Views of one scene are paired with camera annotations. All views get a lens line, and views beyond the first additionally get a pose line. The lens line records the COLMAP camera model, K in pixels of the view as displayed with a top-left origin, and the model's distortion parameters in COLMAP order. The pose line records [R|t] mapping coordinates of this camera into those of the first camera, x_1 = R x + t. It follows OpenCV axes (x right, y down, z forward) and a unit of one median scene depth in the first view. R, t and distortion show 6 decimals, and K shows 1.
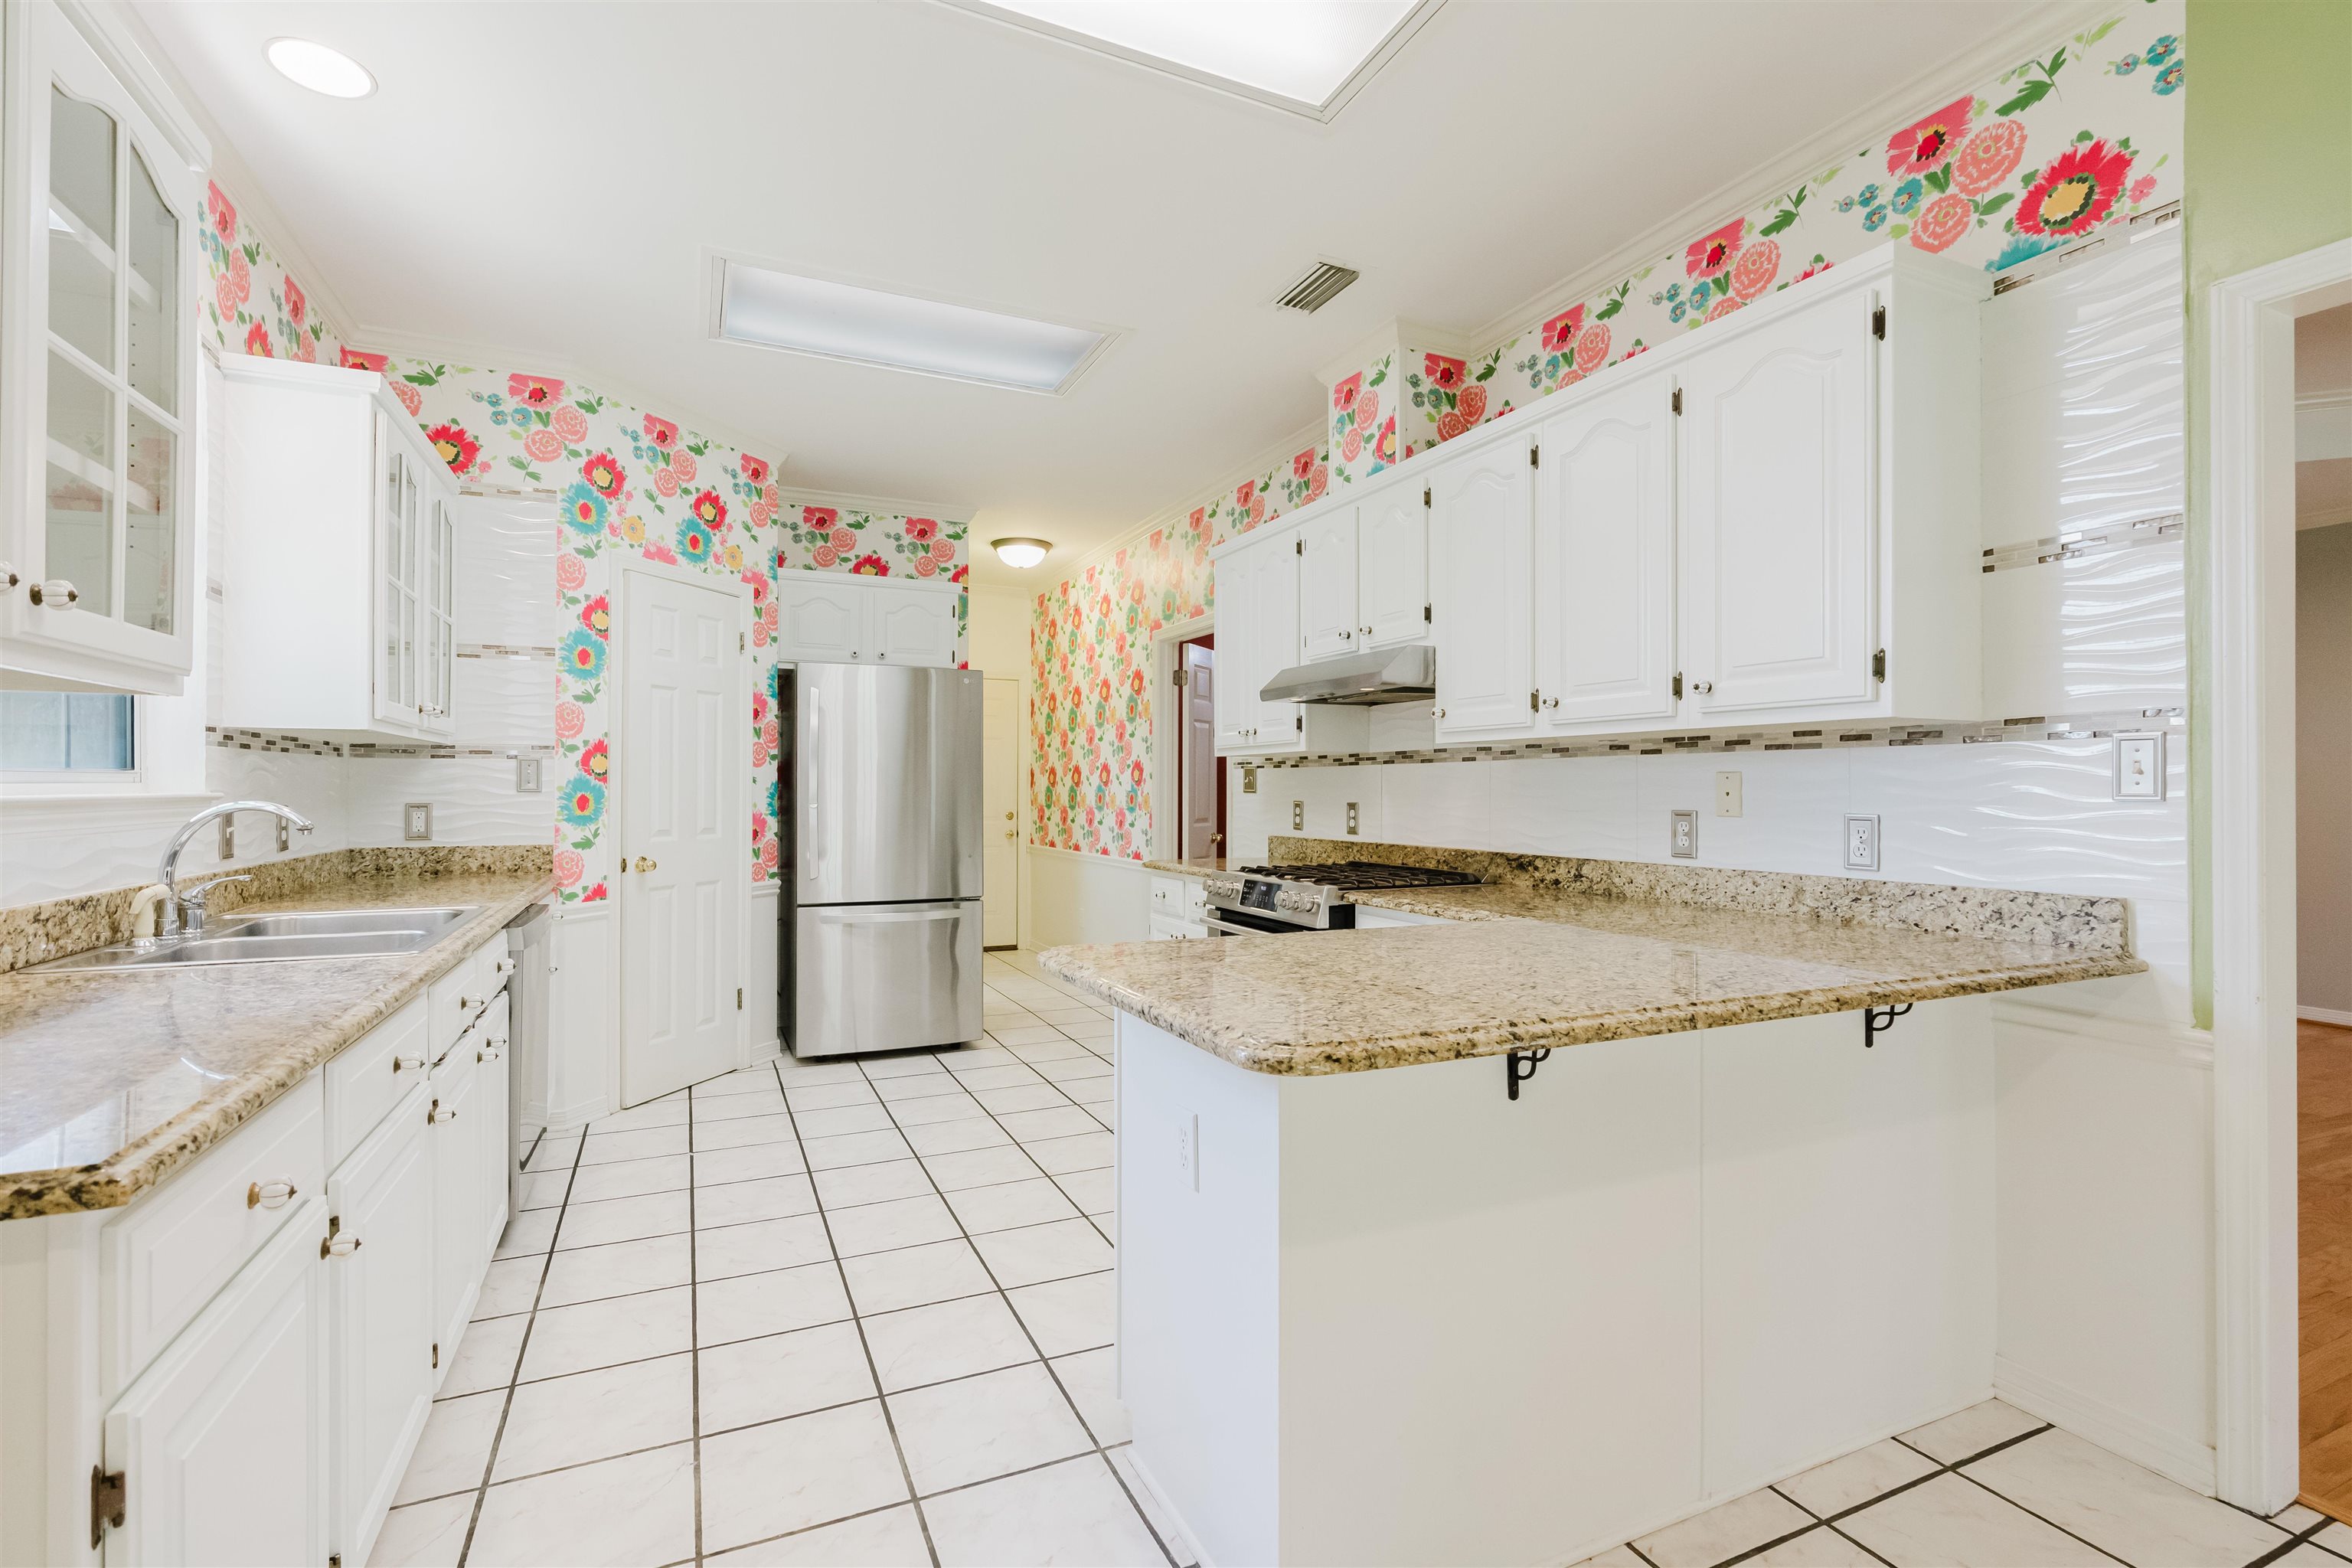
lens RADIAL K [[1066.0, 0, 1171.5], [0, 1066.0, 788.8], [0, 0, 1]] dist [-0.005903, 0.003279]
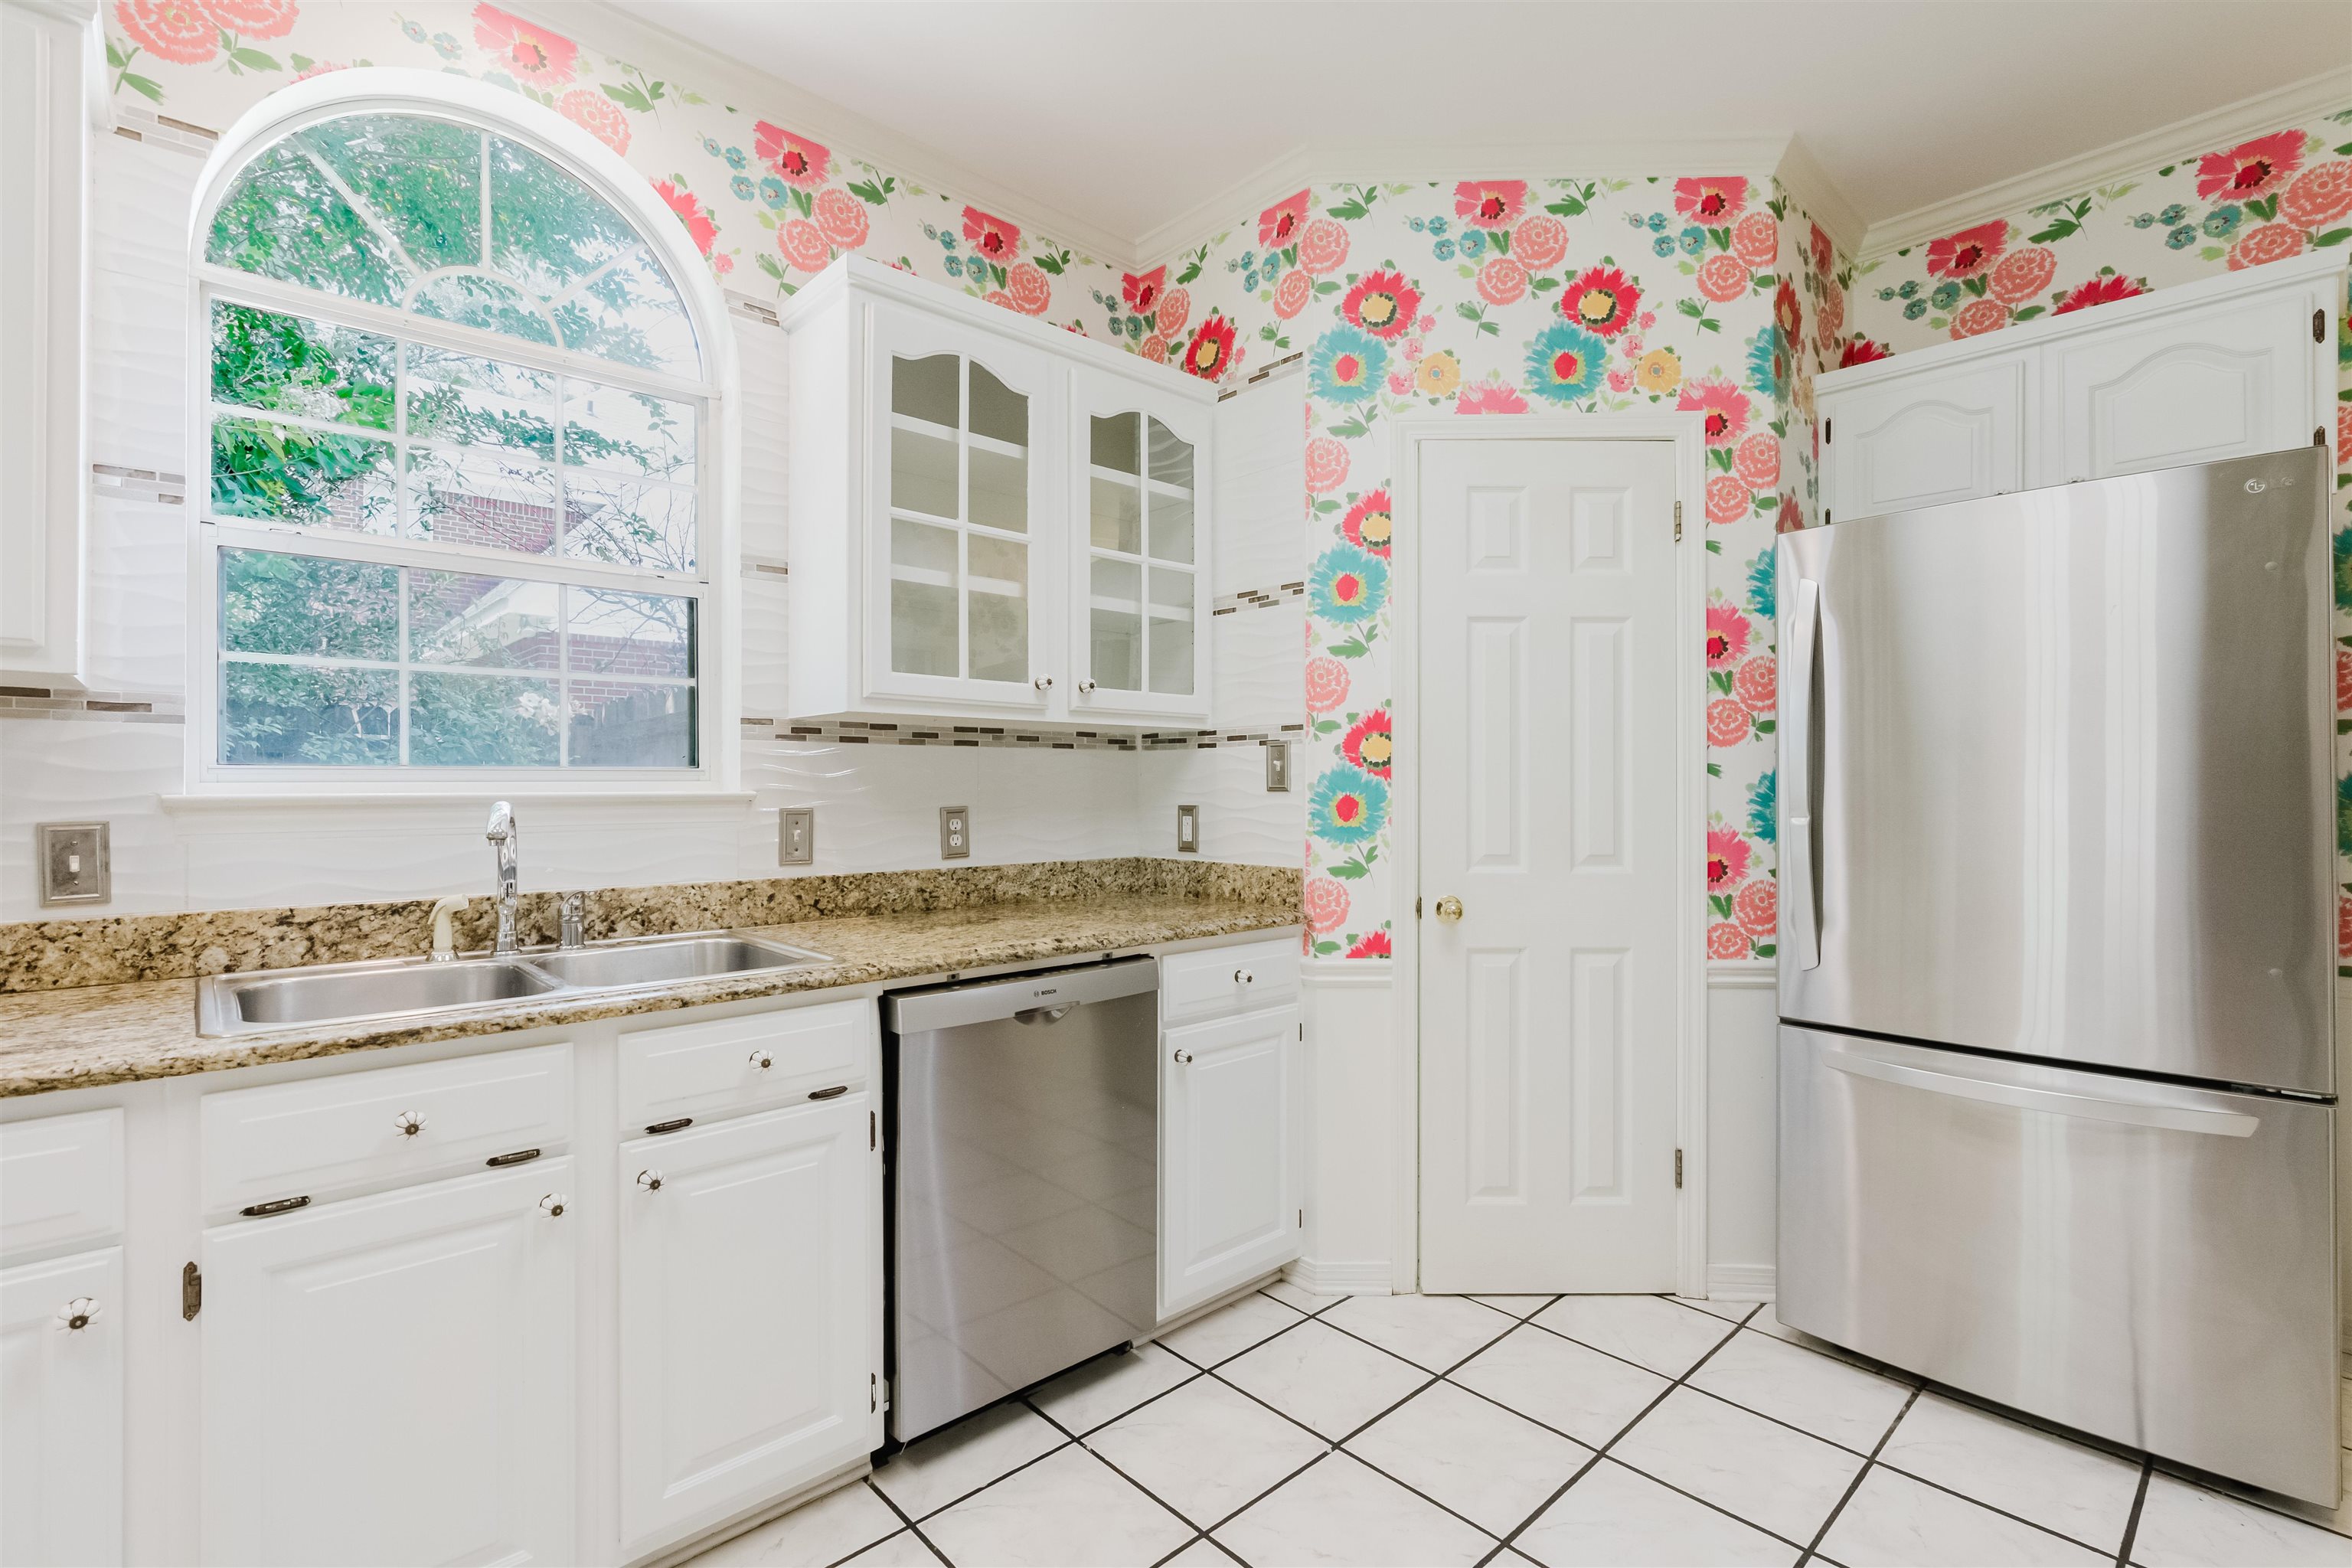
lens RADIAL K [[1066.0, 0, 1177.3], [0, 1066.0, 781.8], [0, 0, 1]] dist [-0.005903, 0.003279]
pose [[0.311011, -0.008844, -0.950365, 0.042824], [0.001125, 0.999959, -0.008937, 0.002588], [0.950406, 0.001710, 0.311009, 0.659697]]
